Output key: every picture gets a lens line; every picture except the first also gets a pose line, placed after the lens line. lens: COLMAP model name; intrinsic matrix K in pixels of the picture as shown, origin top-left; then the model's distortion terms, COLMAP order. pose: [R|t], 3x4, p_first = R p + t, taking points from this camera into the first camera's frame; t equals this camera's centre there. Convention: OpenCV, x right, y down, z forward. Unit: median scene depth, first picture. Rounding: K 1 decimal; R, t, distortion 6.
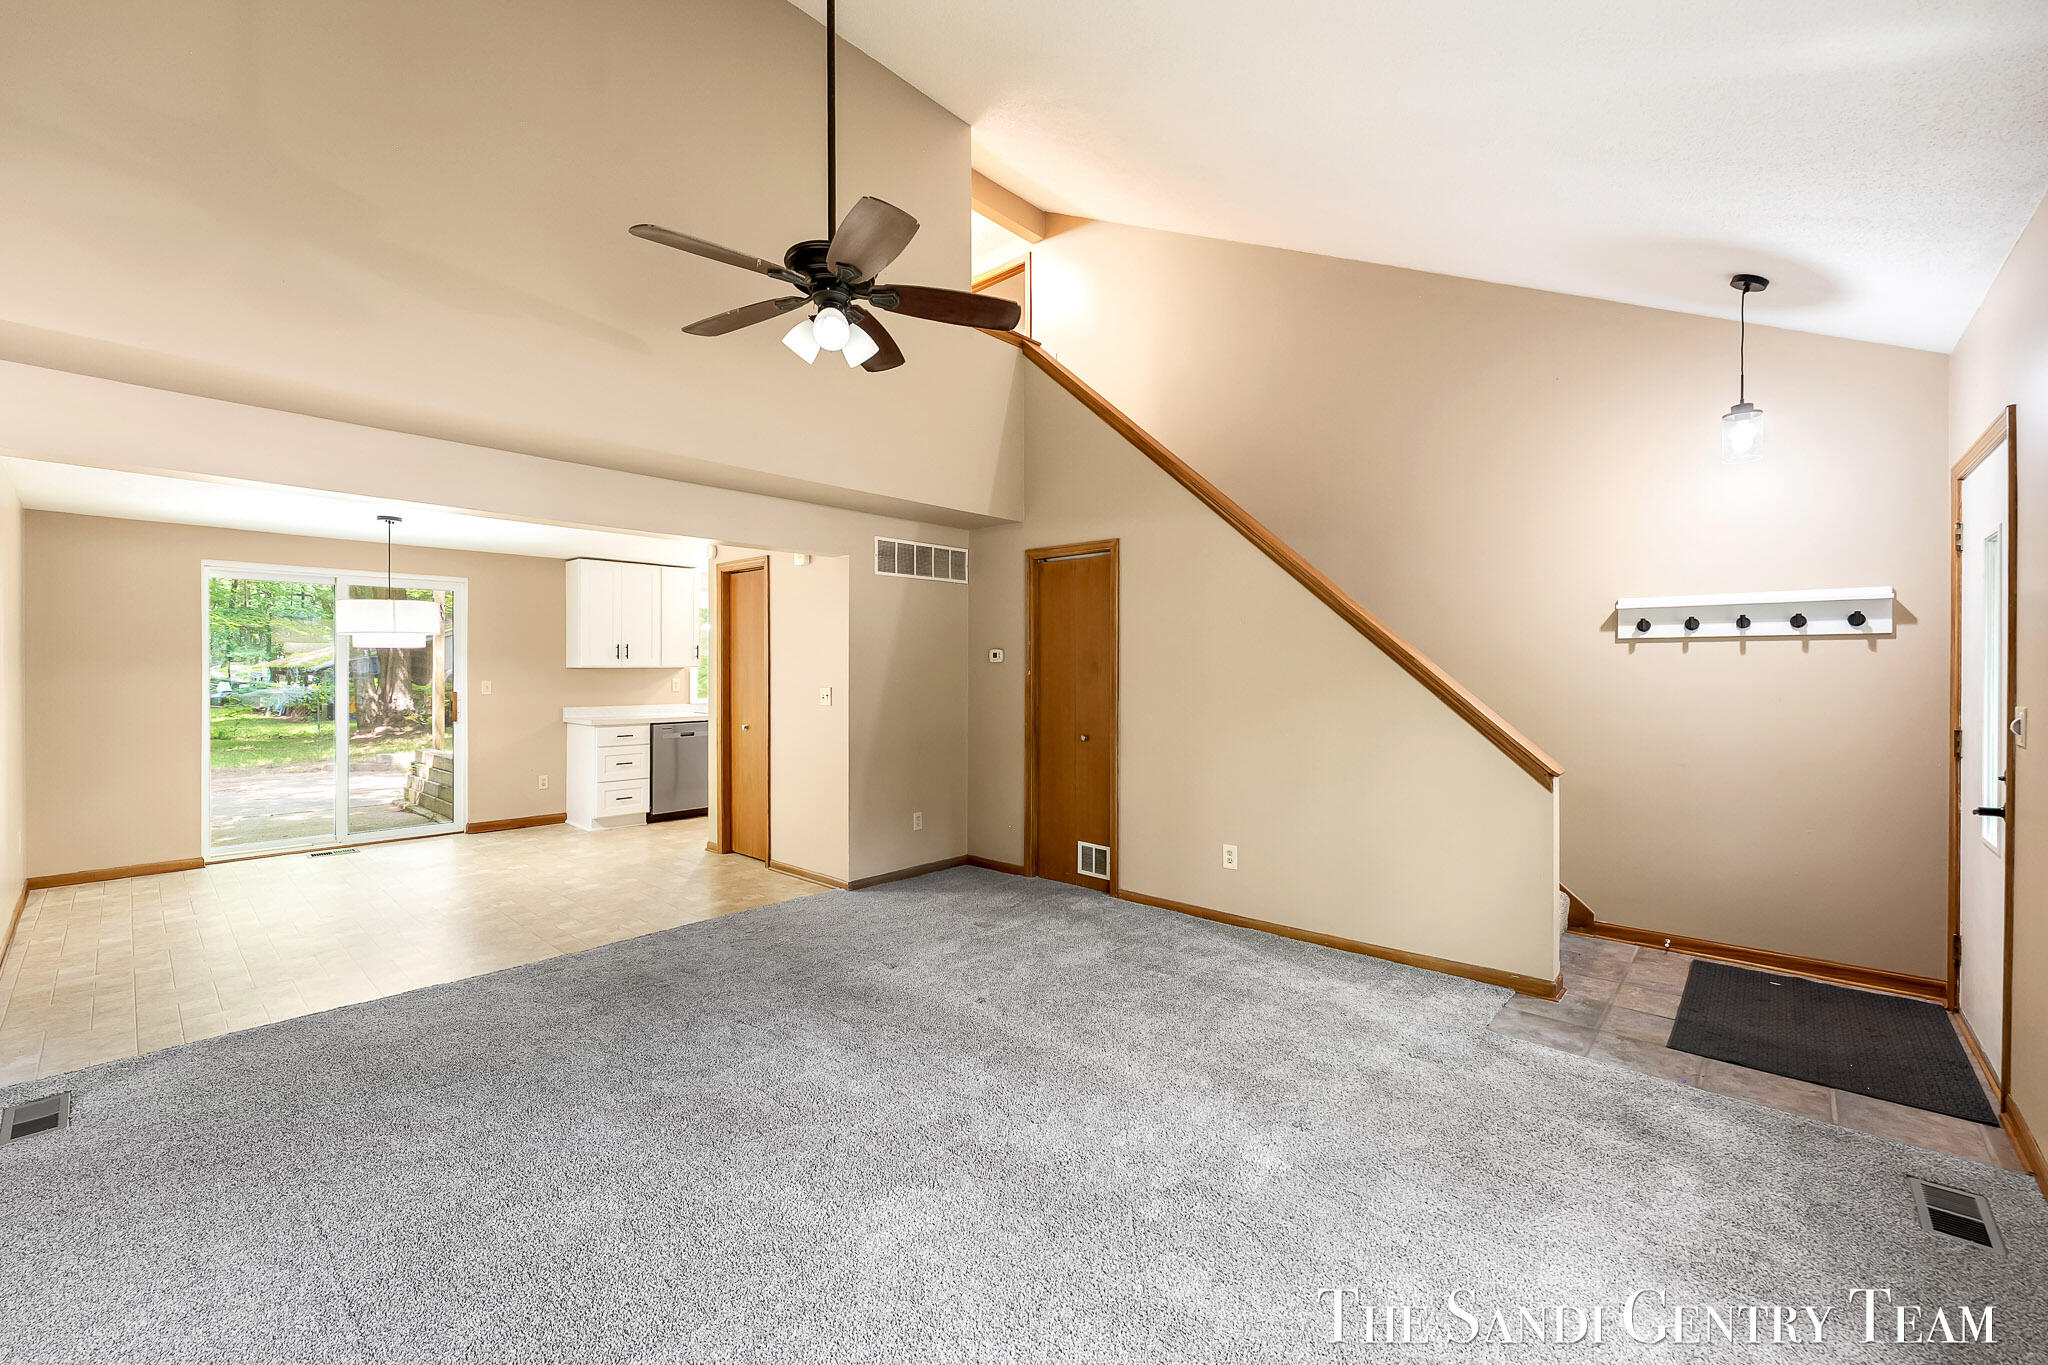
lens RADIAL K [[823.7, 0, 1014.9], [0, 823.7, 670.9], [0, 0, 1]] dist [-0.000008, 0.000136]
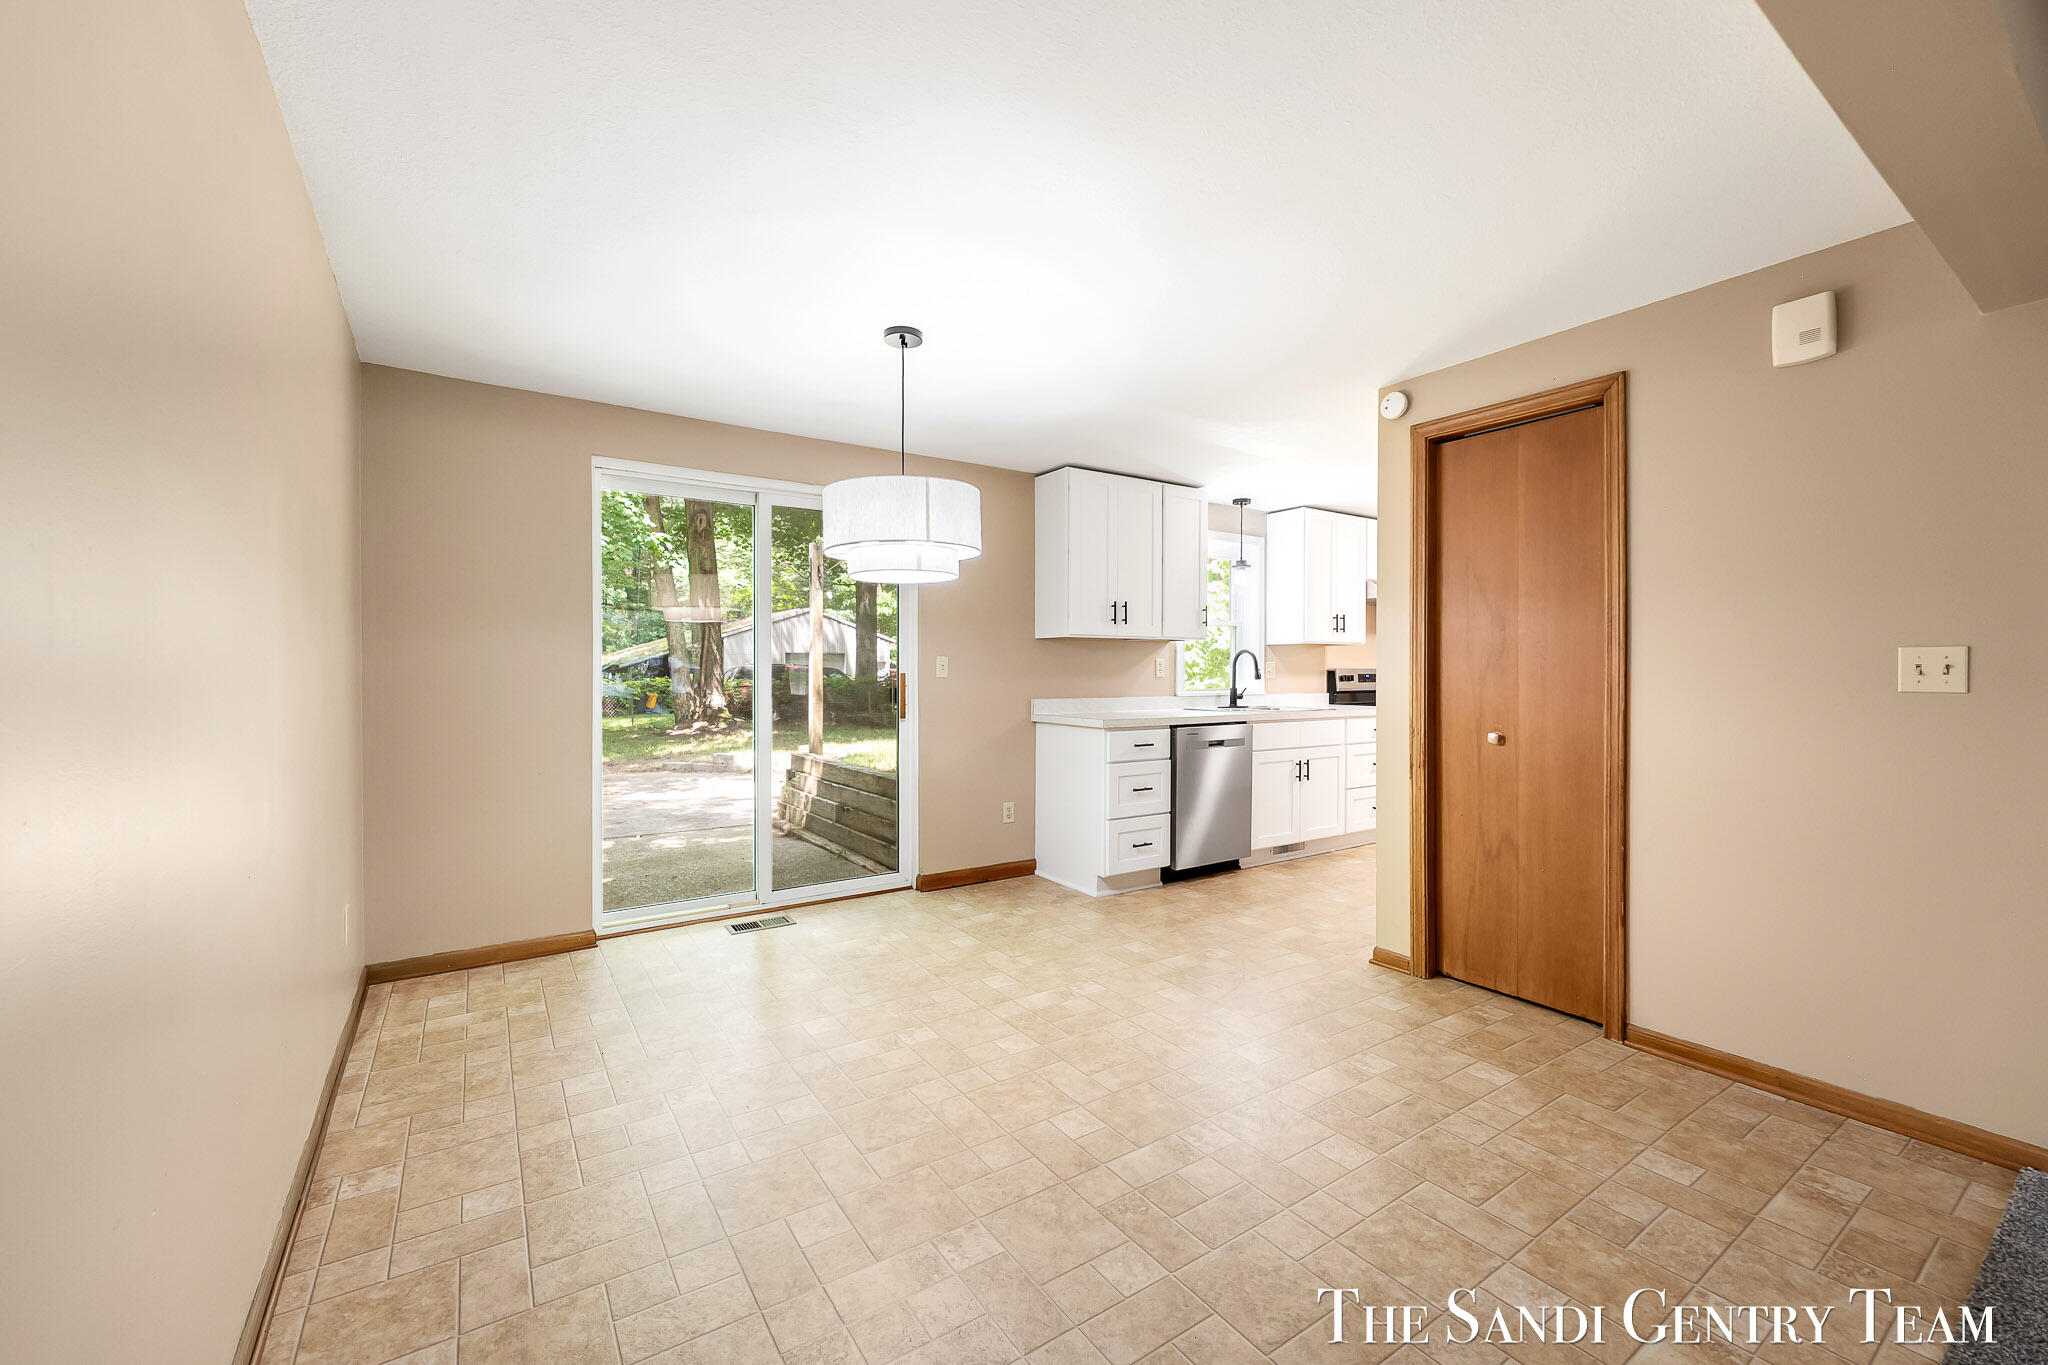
lens RADIAL K [[823.7, 0, 1023.9], [0, 823.7, 673.1], [0, 0, 1]] dist [-0.000008, 0.000136]
pose [[0.970037, -0.002035, -0.242951, -0.414246], [0.002205, 0.999997, 0.000429, 0.024136], [0.242949, -0.000952, 0.970039, 0.377779]]
